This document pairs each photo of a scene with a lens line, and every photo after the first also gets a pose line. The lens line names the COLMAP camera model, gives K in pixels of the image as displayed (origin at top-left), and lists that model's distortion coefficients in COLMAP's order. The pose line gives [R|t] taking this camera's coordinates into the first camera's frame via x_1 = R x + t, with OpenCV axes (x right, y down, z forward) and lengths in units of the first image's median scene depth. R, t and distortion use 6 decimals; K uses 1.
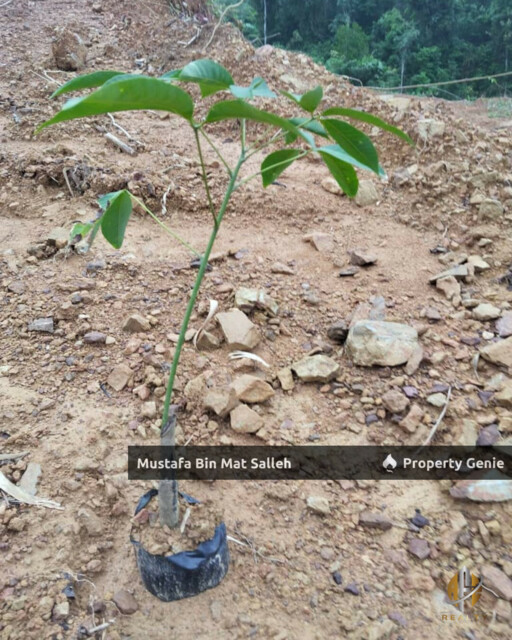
lens RADIAL K [[560.5, 0, 256.0], [0, 560.5, 320.0], [0, 0, 1]] dist [0.090072, -0.175265]
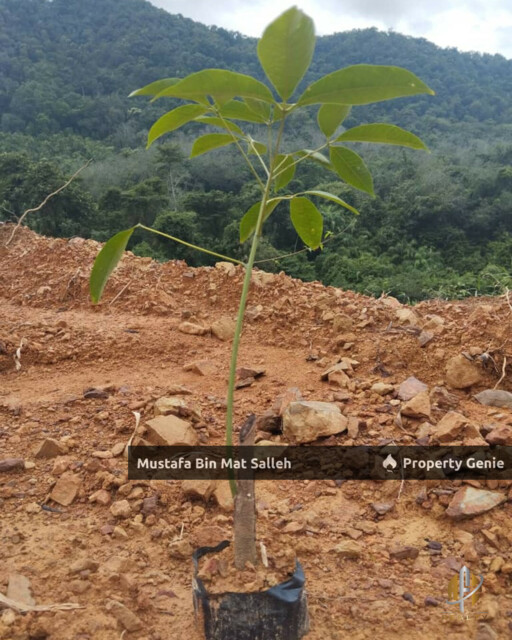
lens RADIAL K [[560.5, 0, 256.0], [0, 560.5, 320.0], [0, 0, 1]] dist [0.090072, -0.175265]
pose [[0.915942, -0.063293, 0.396288, -0.214061], [0.202407, 0.925544, -0.320000, 0.138719], [-0.346528, 0.373313, 0.860556, 0.056611]]
